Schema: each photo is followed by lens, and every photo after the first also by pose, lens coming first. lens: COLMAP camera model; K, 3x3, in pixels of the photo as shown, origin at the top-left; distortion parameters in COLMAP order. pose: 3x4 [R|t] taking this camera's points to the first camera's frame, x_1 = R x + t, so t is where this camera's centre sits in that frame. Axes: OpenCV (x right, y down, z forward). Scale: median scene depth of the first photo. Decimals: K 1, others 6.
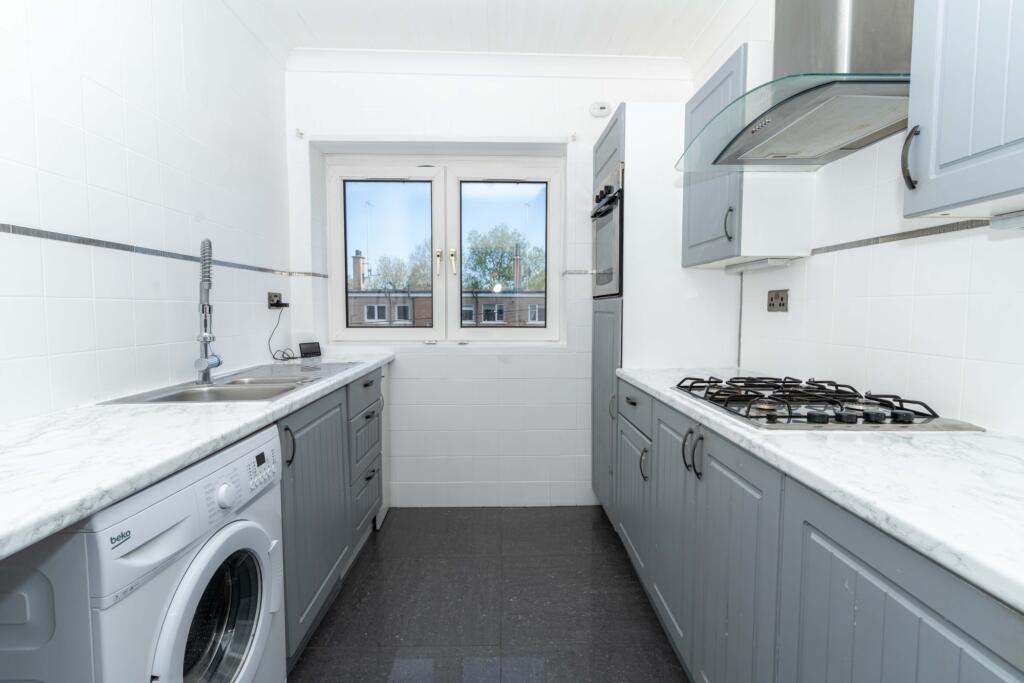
lens RADIAL K [[489.6, 0, 513.6], [0, 489.6, 337.3], [0, 0, 1]] dist [0.002322, 0.000195]
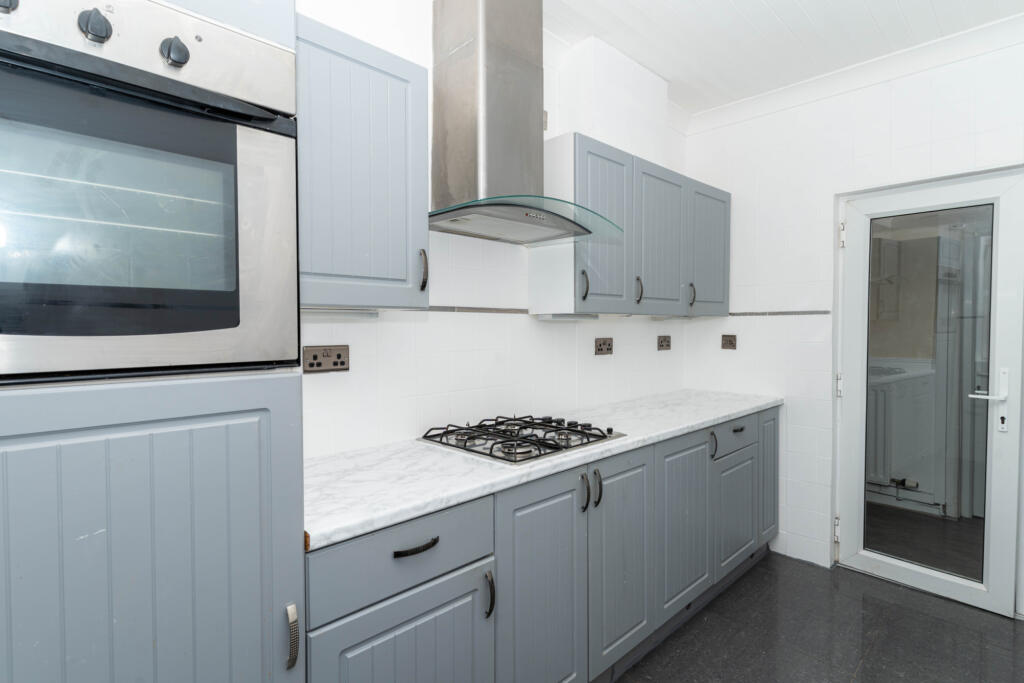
lens RADIAL K [[511.4, 0, 510.0], [0, 511.4, 340.0], [0, 0, 1]] dist [0.000659, 0.000083]
pose [[-0.680681, 0.021308, 0.732270, -0.261525], [0.072431, 0.996637, 0.038327, -0.122076], [-0.728990, 0.079127, -0.679935, 1.430585]]
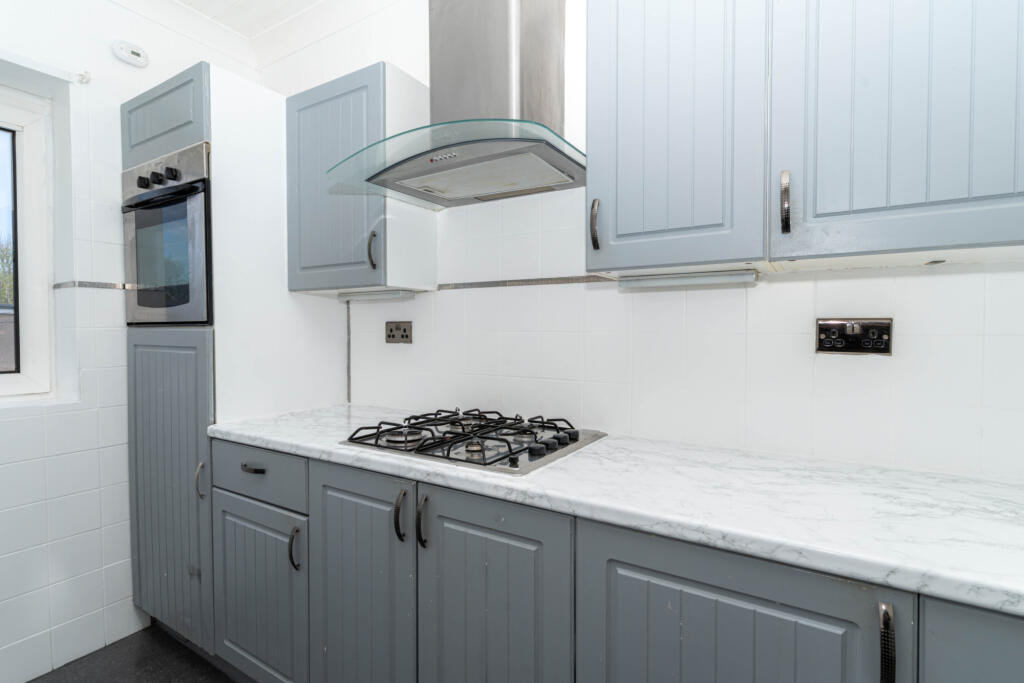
lens RADIAL K [[489.6, 0, 513.6], [0, 489.6, 337.3], [0, 0, 1]] dist [0.002322, 0.000195]
pose [[0.545696, -0.014906, 0.837850, -0.178585], [0.049293, 0.998681, -0.014337, -0.041268], [-0.836532, 0.049124, 0.545712, 0.282322]]
